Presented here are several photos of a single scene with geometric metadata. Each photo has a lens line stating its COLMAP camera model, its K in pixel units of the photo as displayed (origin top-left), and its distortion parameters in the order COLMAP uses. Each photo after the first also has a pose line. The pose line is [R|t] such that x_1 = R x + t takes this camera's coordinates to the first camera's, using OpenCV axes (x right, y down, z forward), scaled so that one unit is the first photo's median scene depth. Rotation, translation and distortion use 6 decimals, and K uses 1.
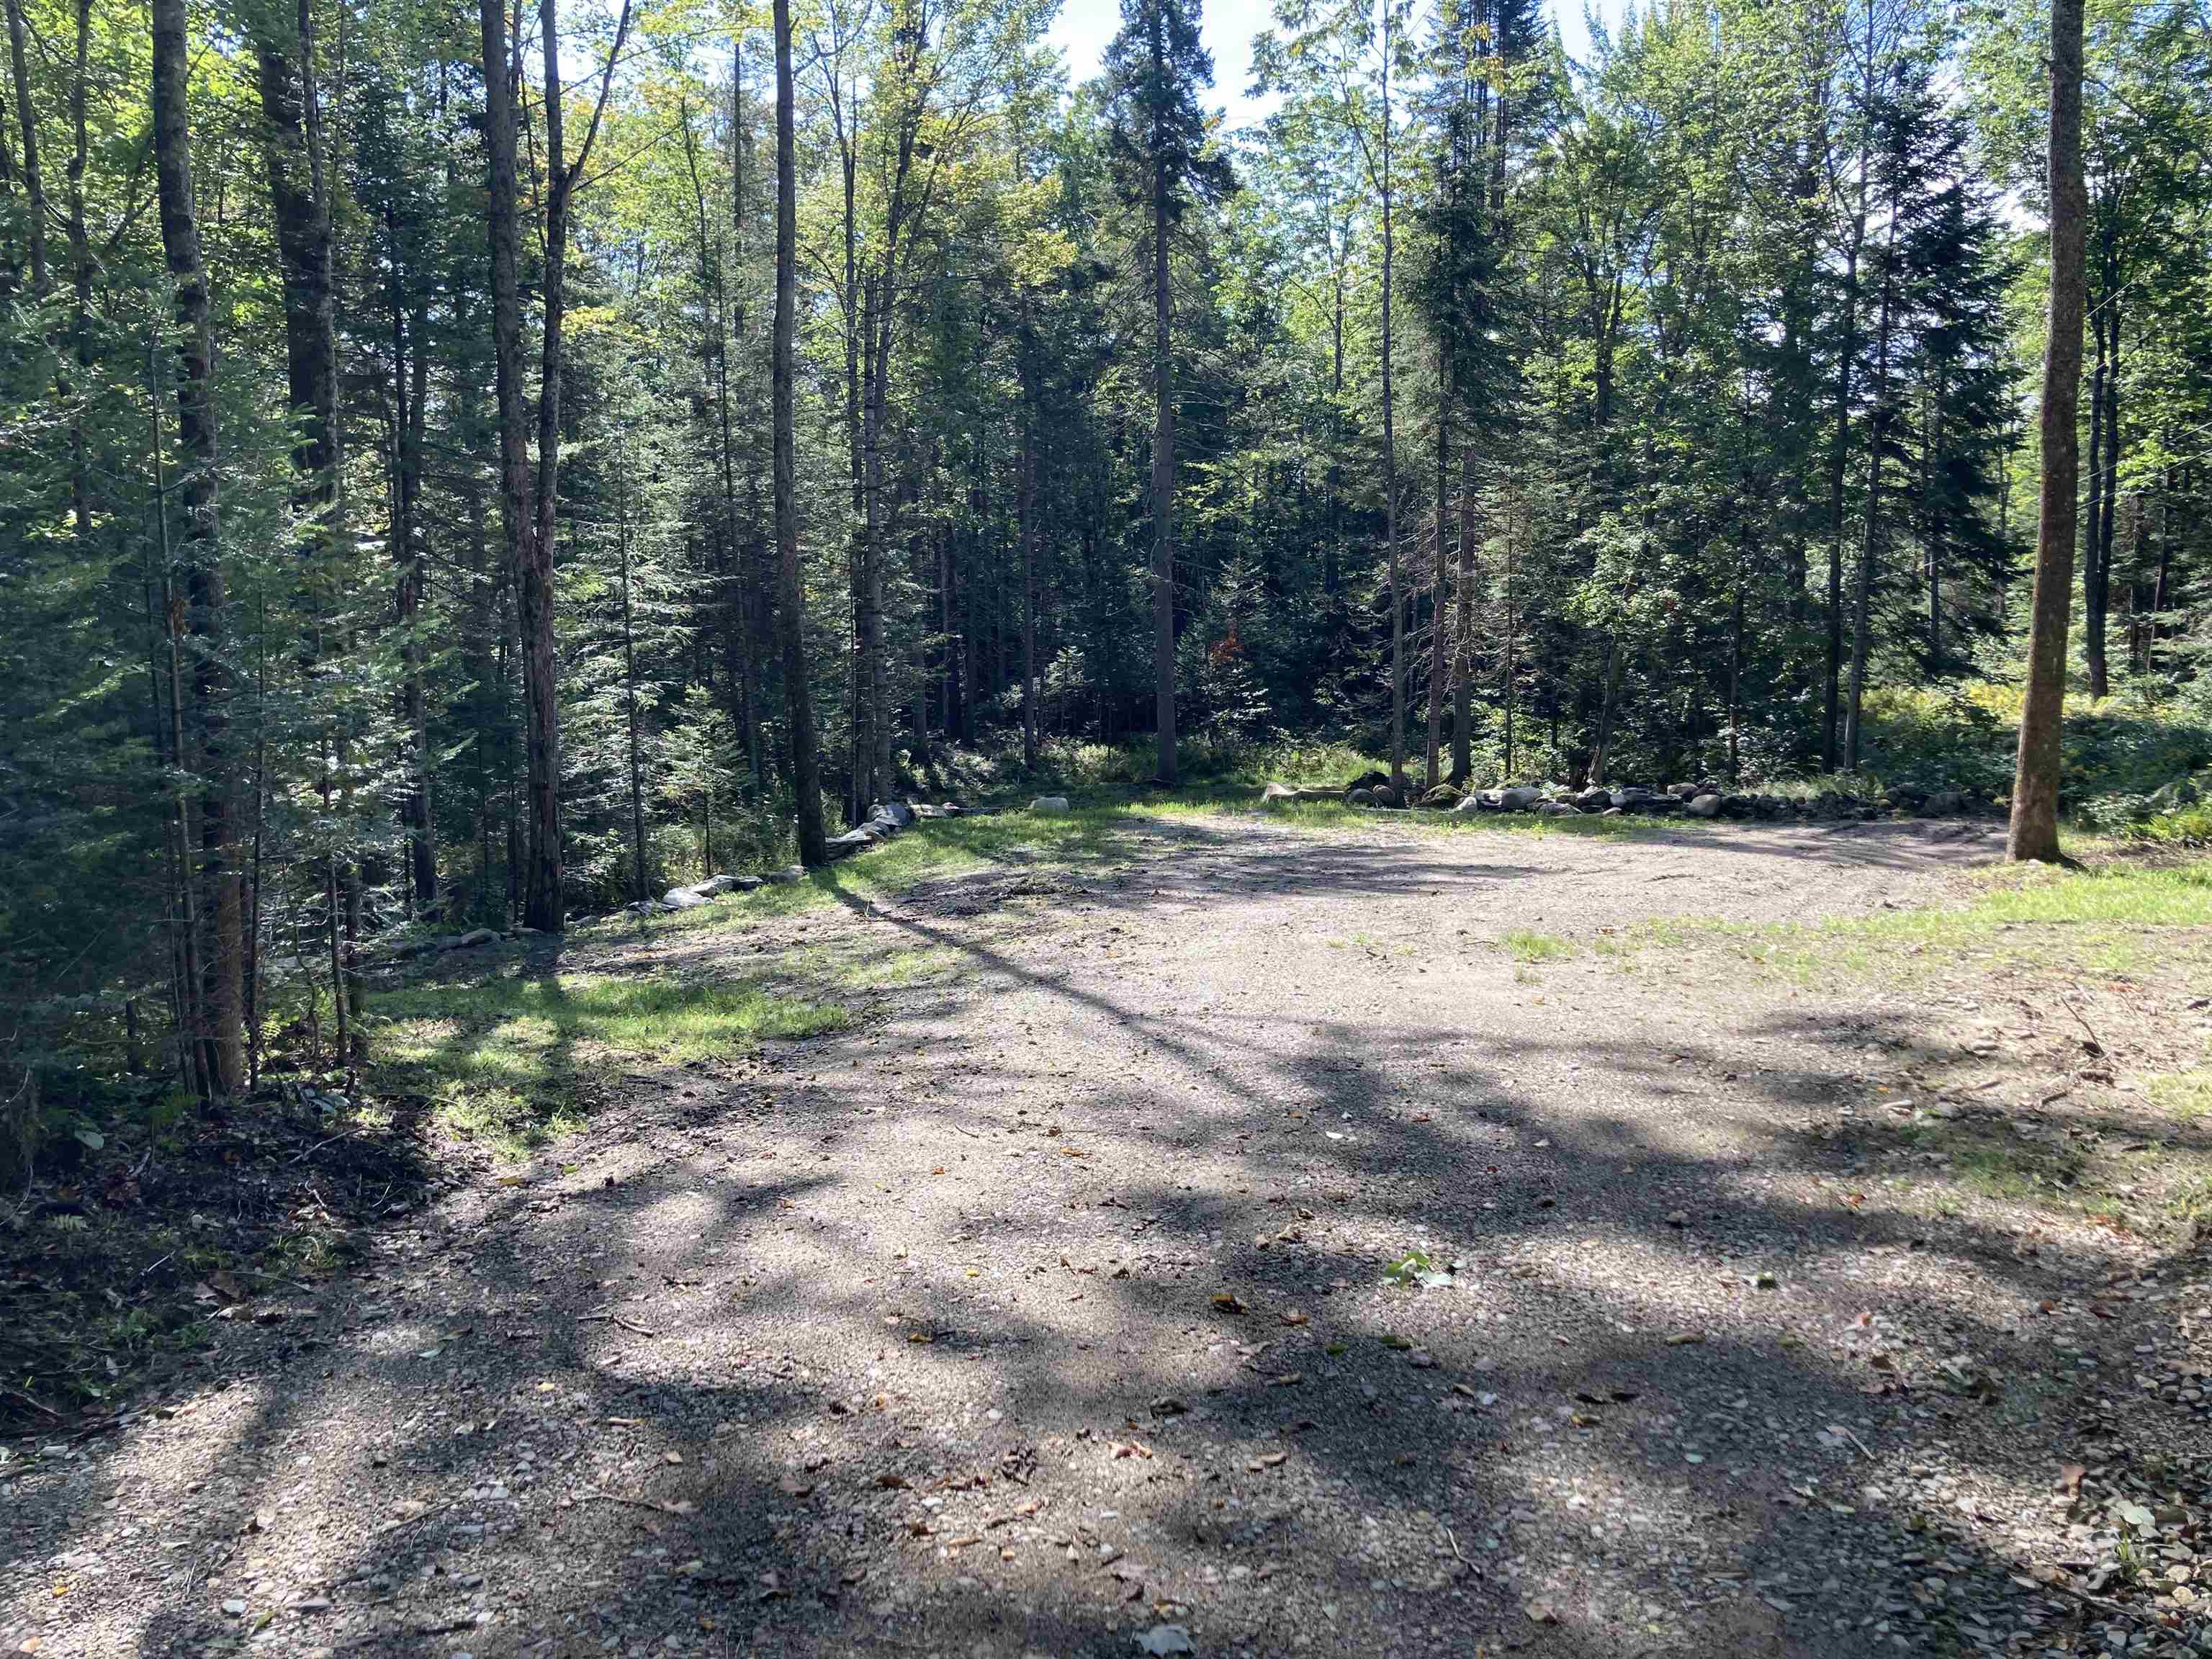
lens RADIAL K [[1812.5, 0, 1156.2], [0, 1812.5, 779.0], [0, 0, 1]] dist [0.041723, -0.006459]
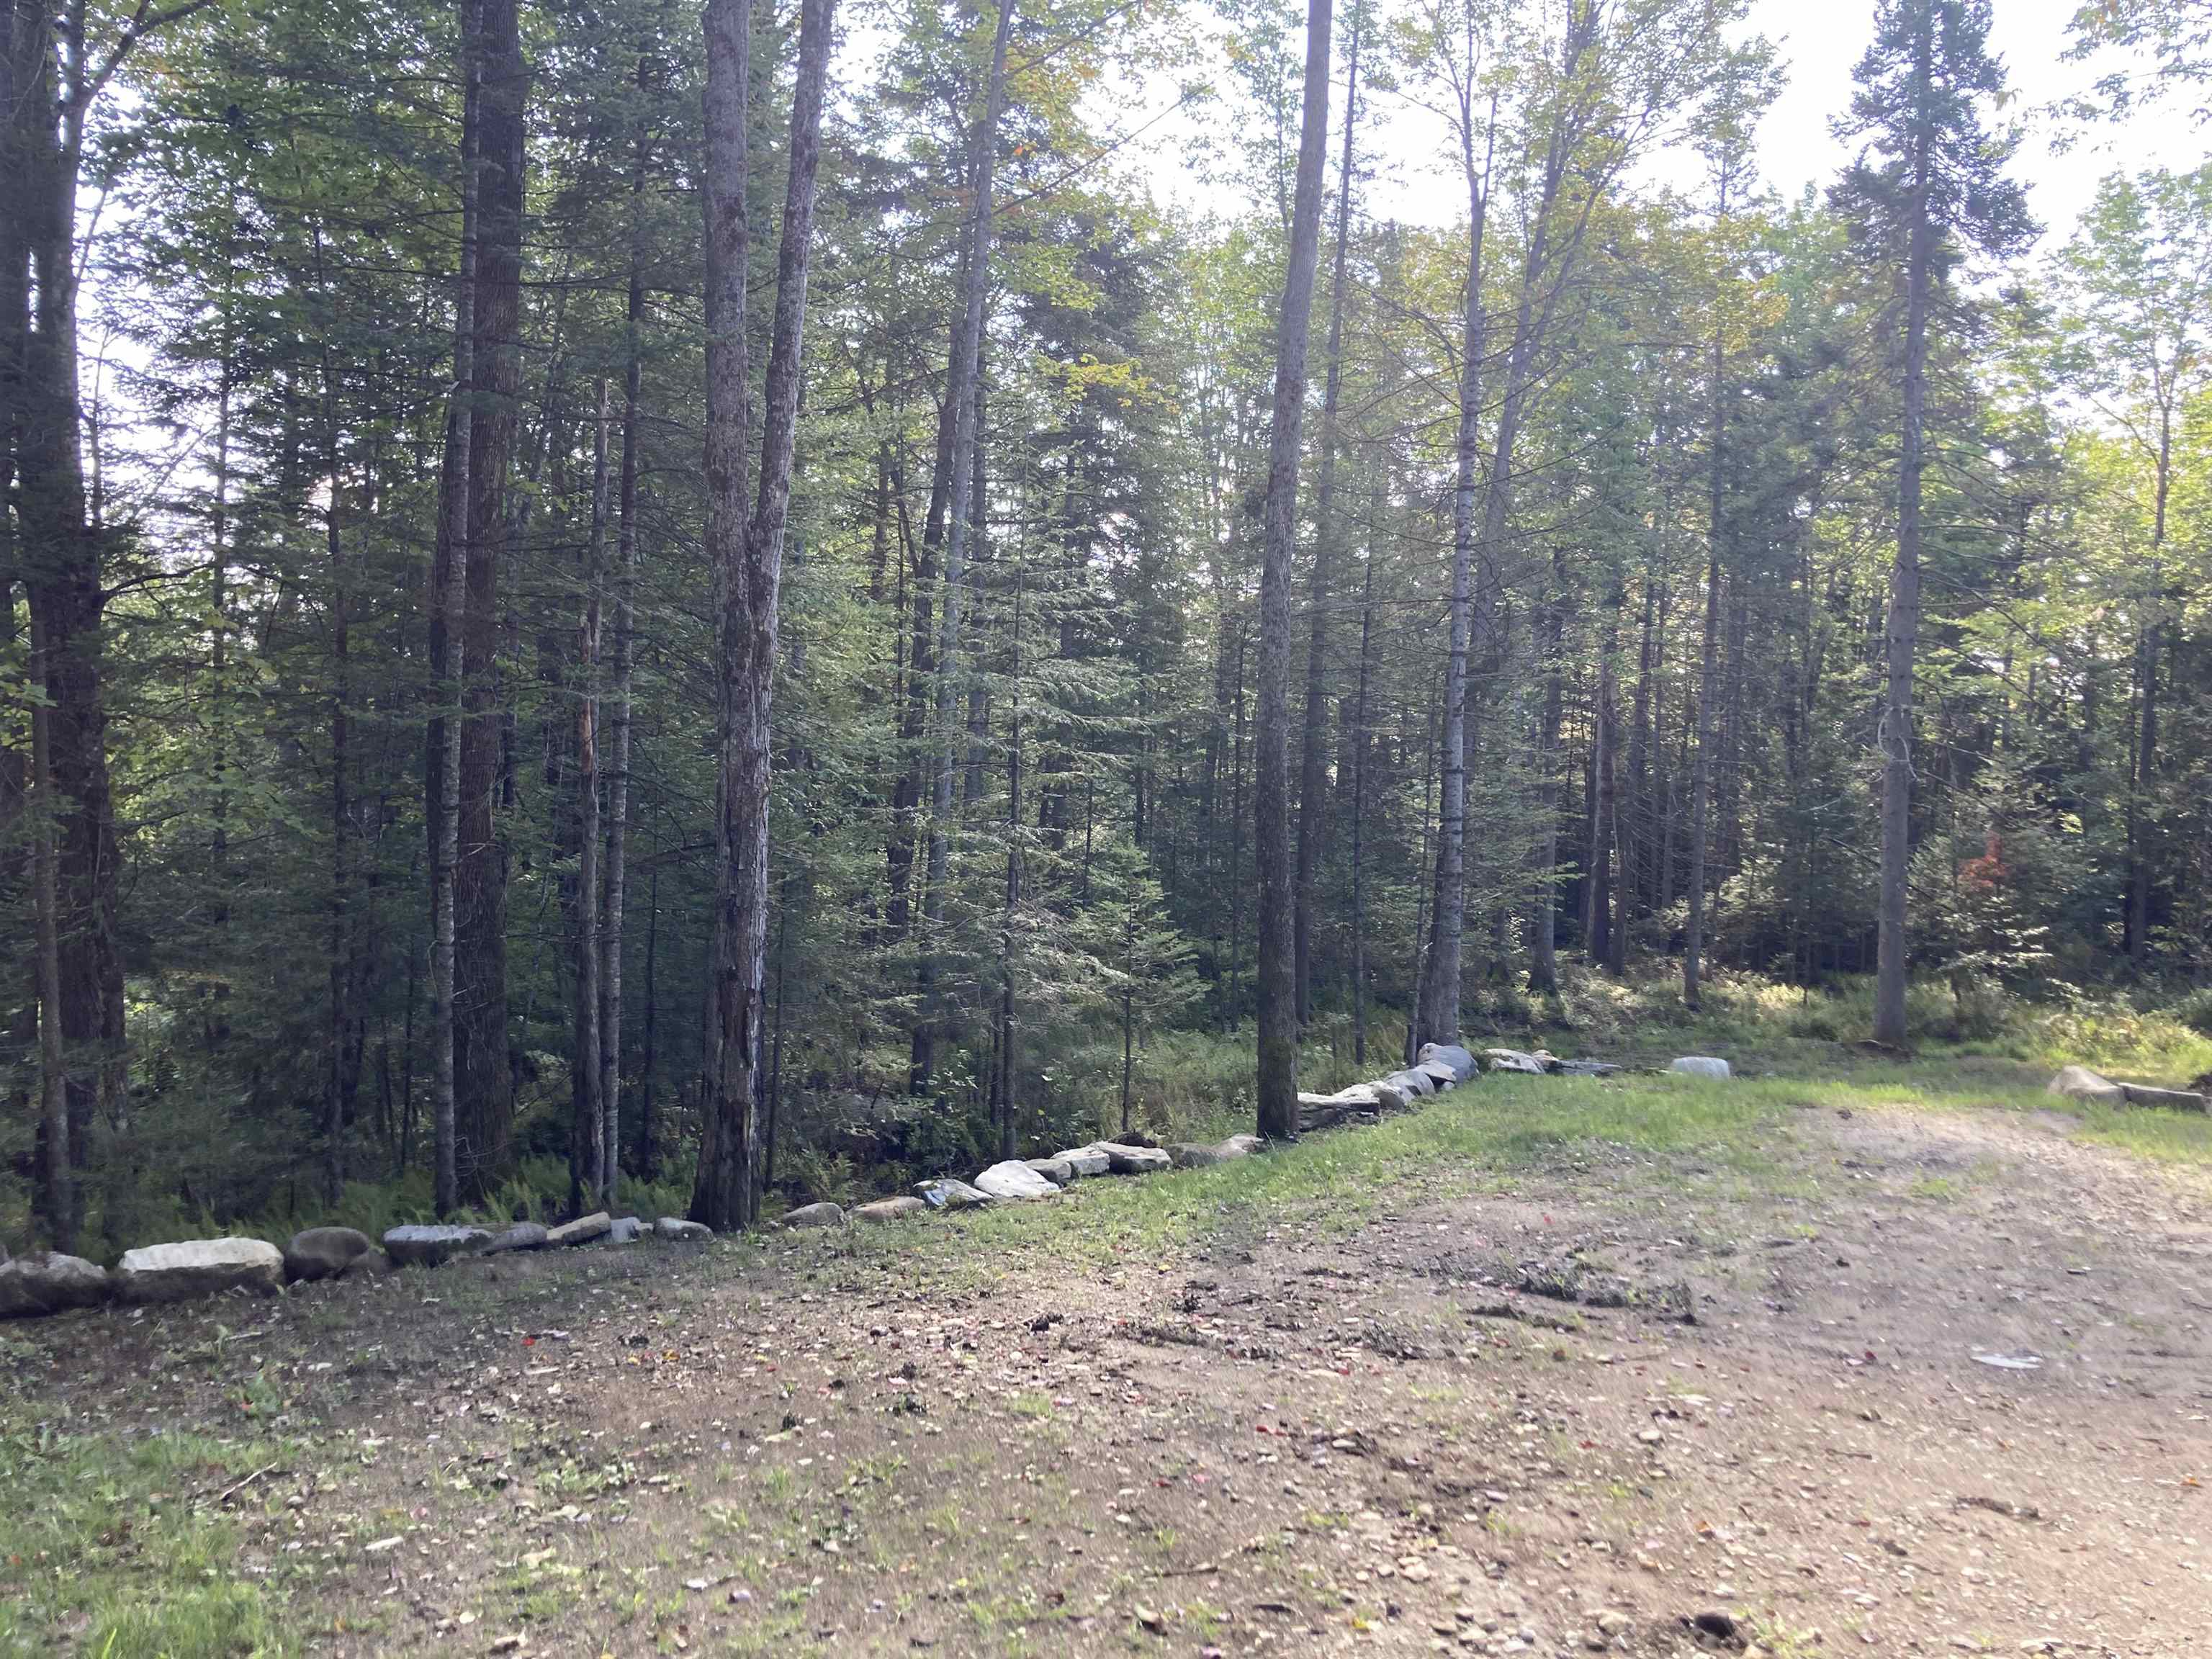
lens RADIAL K [[1812.5, 0, 1156.0], [0, 1812.5, 807.7], [0, 0, 1]] dist [0.041723, -0.006459]
pose [[0.927309, 0.045290, -0.371547, 0.002349], [-0.083420, 0.992692, -0.087194, -0.004560], [0.364882, 0.111850, 0.924311, 0.211430]]
